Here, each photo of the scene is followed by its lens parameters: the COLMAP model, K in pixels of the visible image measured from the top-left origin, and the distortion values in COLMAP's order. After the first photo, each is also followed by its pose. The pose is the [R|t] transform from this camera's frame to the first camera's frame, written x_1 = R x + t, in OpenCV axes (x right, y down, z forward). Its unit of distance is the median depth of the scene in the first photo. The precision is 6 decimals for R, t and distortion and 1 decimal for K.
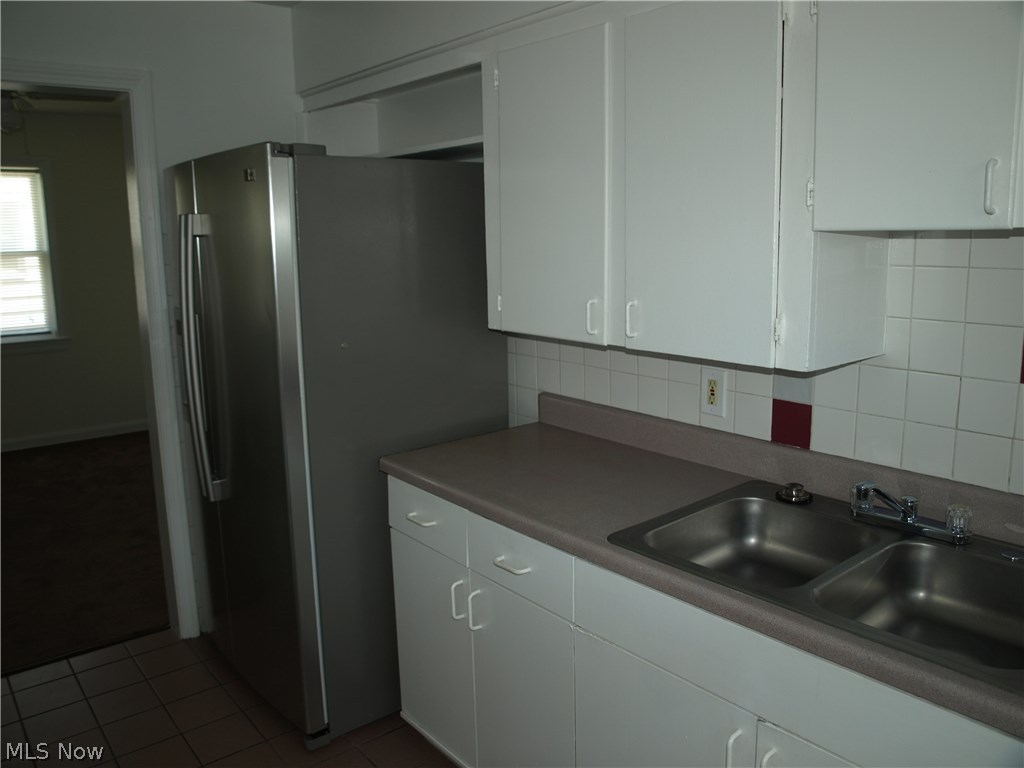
lens RADIAL K [[814.3, 0, 512.0], [0, 814.3, 384.0], [0, 0, 1]] dist [-0.077268, 0.007516]
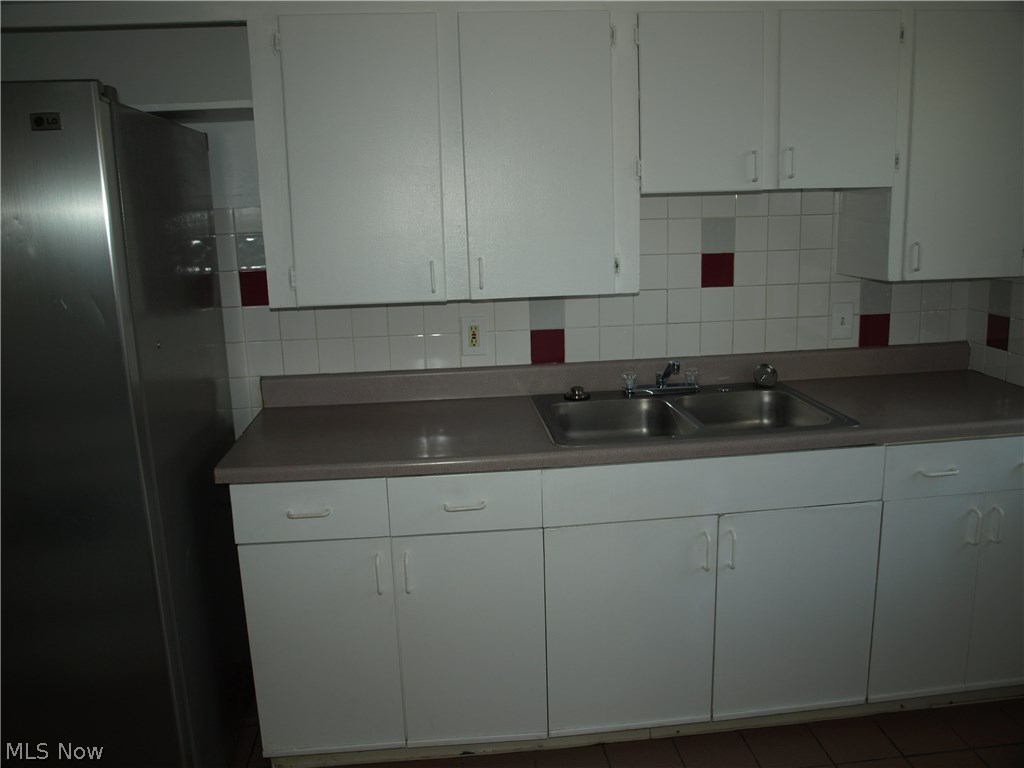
lens RADIAL K [[814.3, 0, 512.0], [0, 814.3, 384.0], [0, 0, 1]] dist [-0.077268, 0.007516]
pose [[0.553748, -0.174710, 0.814149, -0.729762], [0.177627, 0.980020, 0.089491, -0.018545], [-0.813518, 0.095059, 0.573718, 0.279901]]
